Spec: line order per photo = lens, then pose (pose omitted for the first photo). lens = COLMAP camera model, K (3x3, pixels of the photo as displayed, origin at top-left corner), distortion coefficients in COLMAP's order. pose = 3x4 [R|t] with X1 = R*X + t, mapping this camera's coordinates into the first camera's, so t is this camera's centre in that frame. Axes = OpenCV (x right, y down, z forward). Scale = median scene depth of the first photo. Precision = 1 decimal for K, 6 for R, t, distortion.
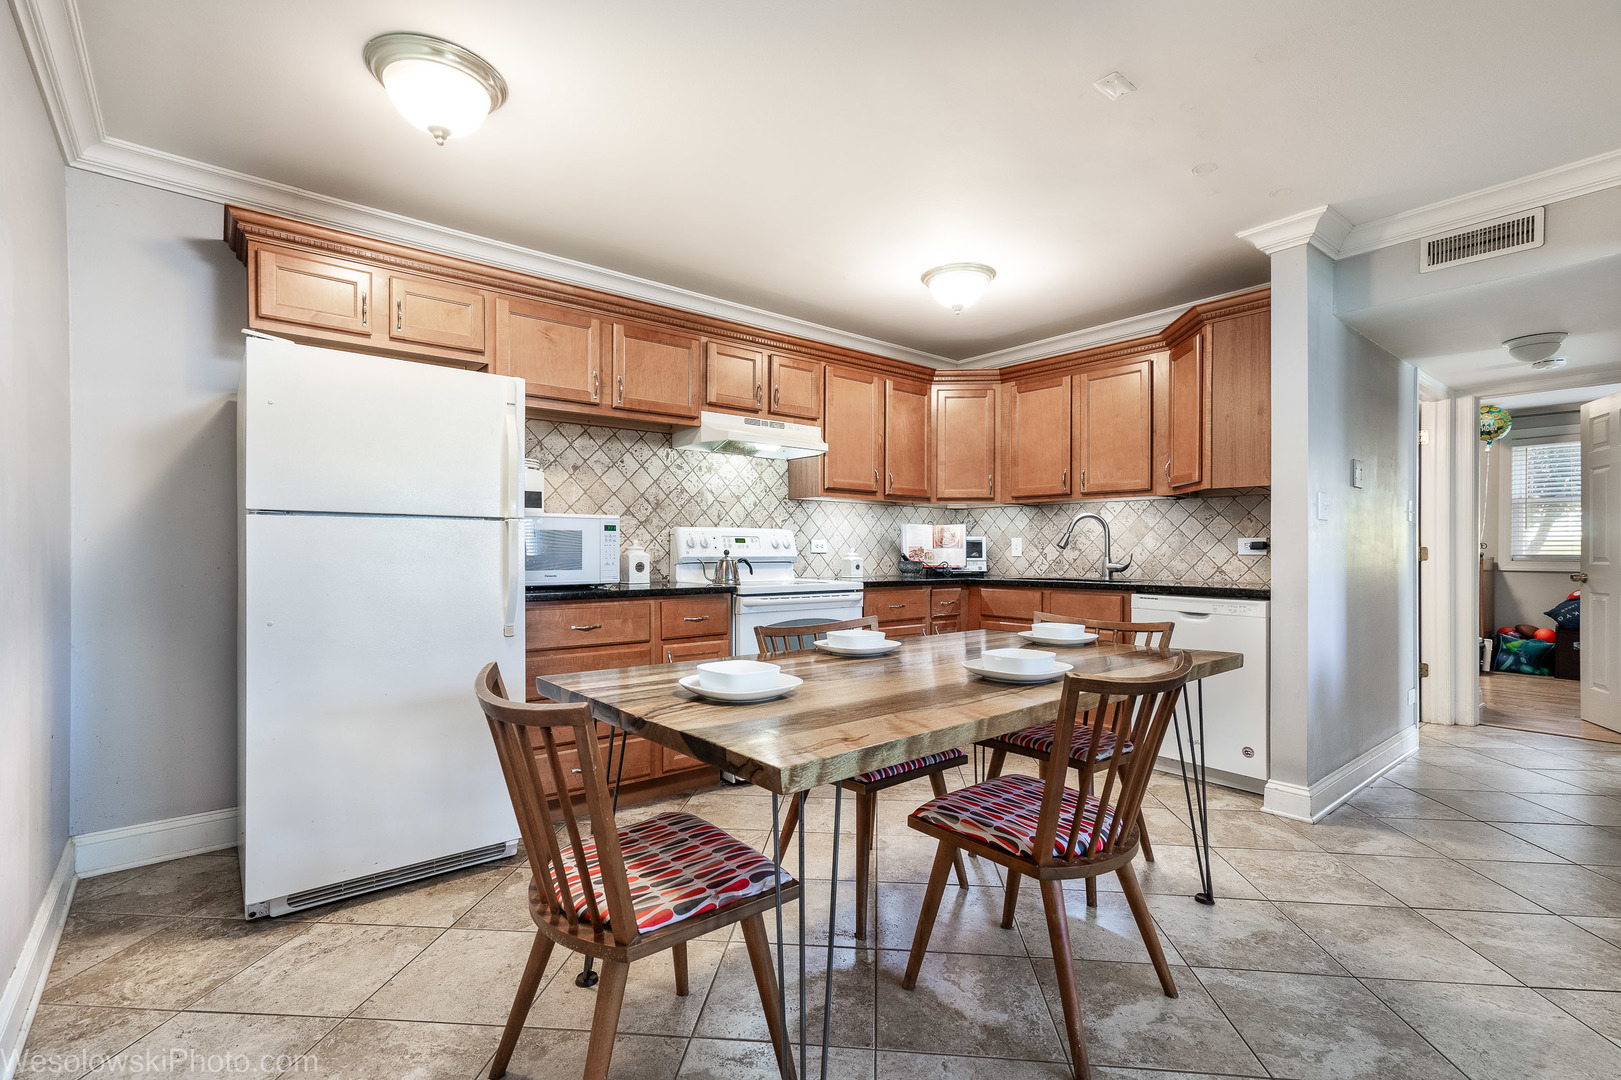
lens RADIAL K [[754.1, 0, 808.7], [0, 754.1, 548.6], [0, 0, 1]] dist [-0.001165, -0.000067]
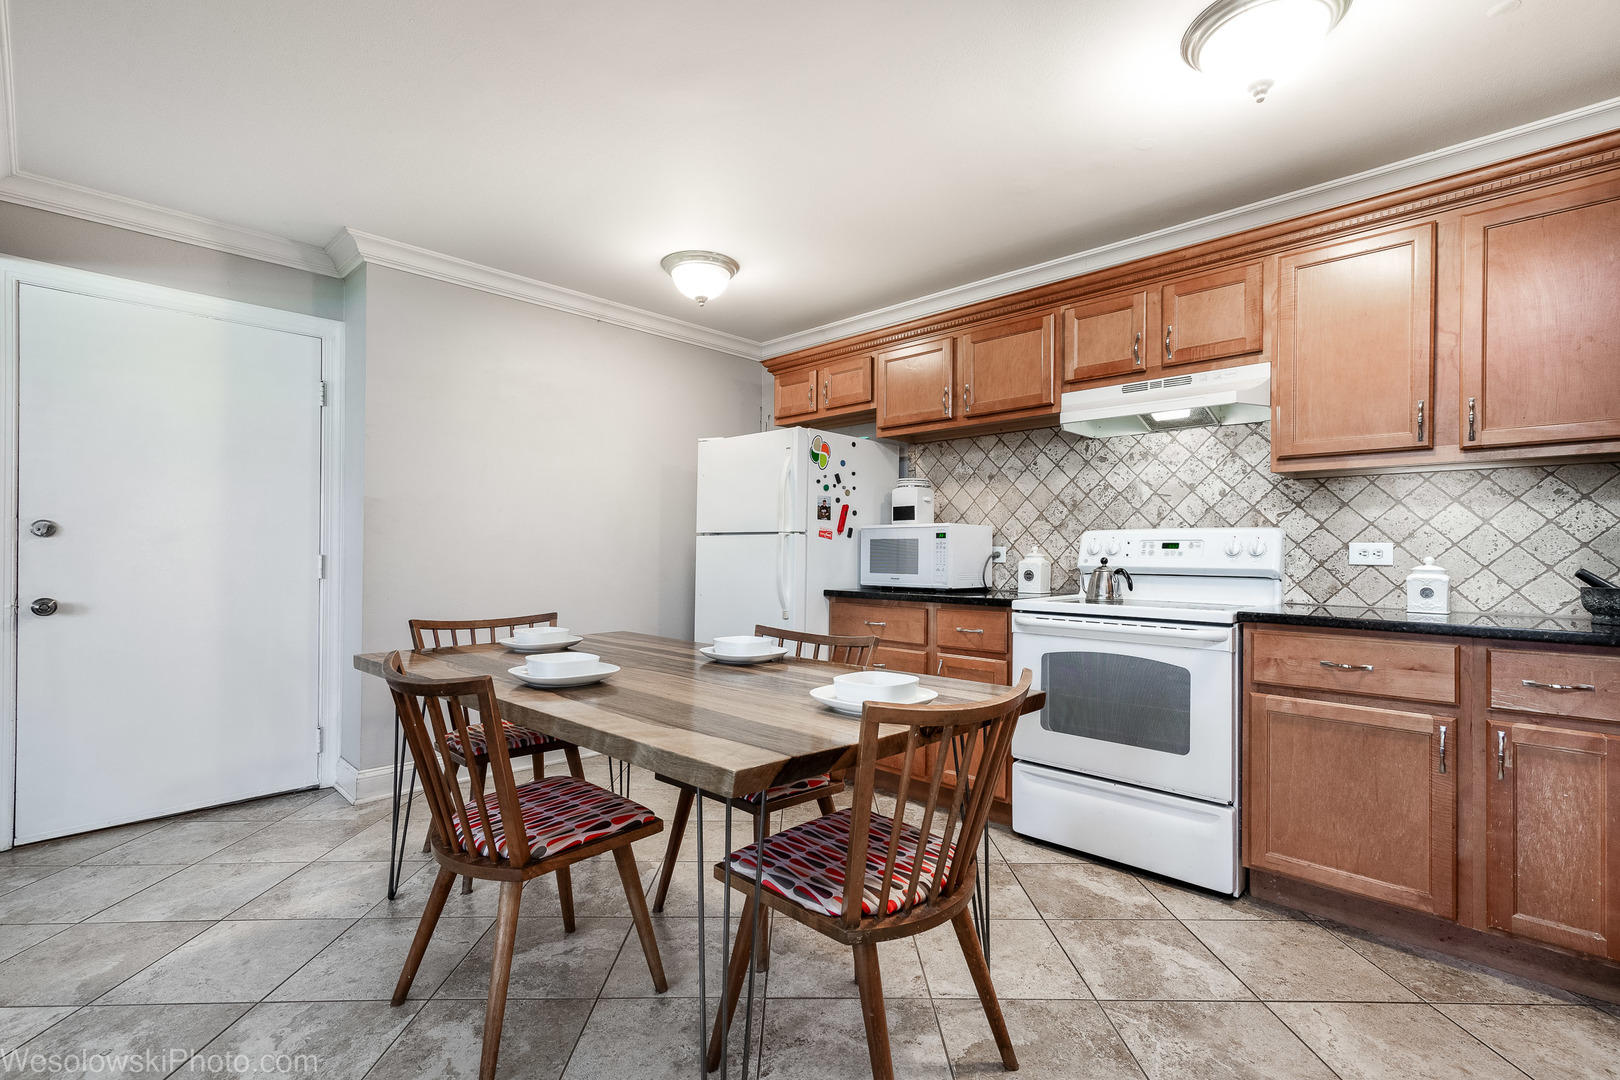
lens RADIAL K [[753.6, 0, 808.2], [0, 753.6, 548.6], [0, 0, 1]] dist [-0.001165, -0.000067]
pose [[0.095525, -0.008654, -0.995389, 0.650234], [-0.007165, 0.999930, -0.009381, 0.001550], [0.995401, 0.008028, 0.095456, 0.614261]]
